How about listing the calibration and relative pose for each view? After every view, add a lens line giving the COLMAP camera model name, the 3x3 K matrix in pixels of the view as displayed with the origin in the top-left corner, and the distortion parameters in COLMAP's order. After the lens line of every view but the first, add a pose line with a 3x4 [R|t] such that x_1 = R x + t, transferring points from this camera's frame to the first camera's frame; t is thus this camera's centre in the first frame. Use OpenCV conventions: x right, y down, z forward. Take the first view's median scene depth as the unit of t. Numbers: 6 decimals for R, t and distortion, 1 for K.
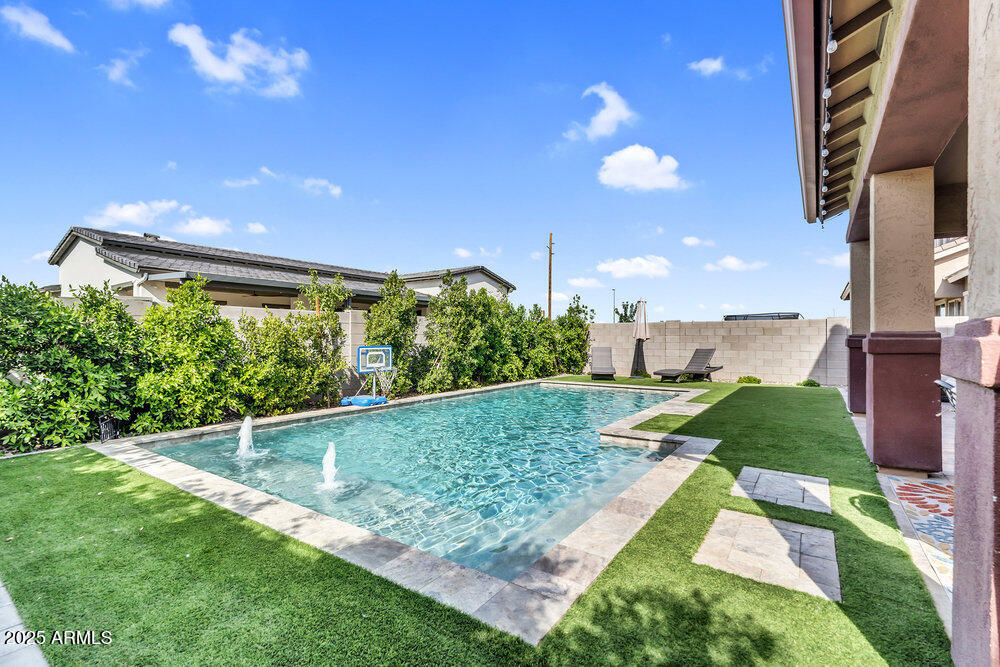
lens RADIAL K [[449.6, 0, 500.0], [0, 449.6, 333.5], [0, 0, 1]] dist [0.001324, 0.000172]
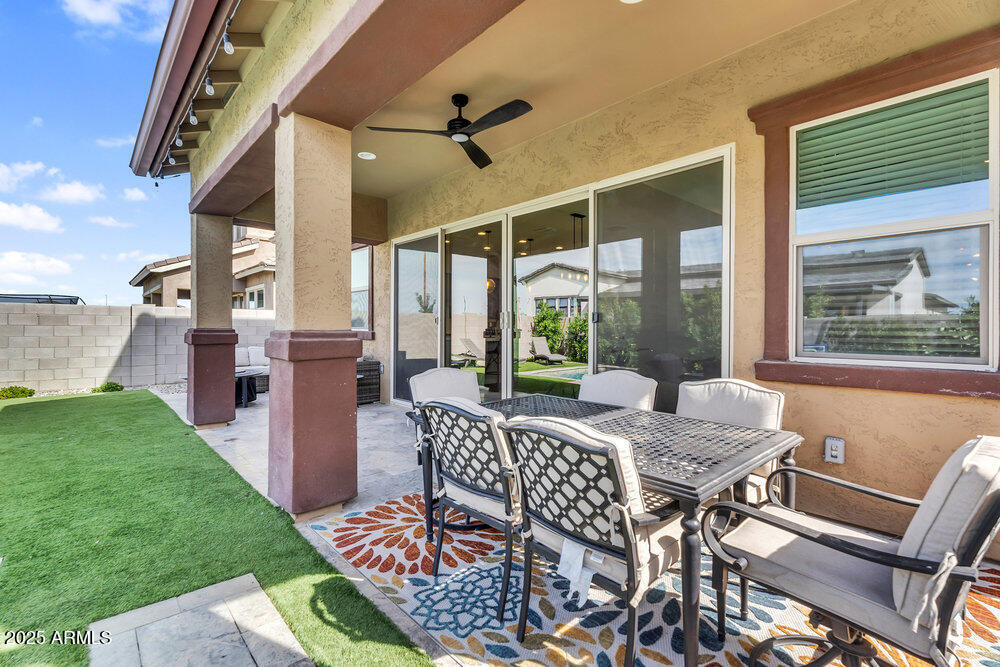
lens RADIAL K [[458.1, 0, 498.1], [0, 458.1, 323.3], [0, 0, 1]] dist [0.000206, -0.000263]
pose [[0.224445, 0.006188, 0.974467, 0.098740], [-0.010745, 0.999935, -0.003875, -0.008296], [-0.974427, -0.009601, 0.224497, 0.268369]]
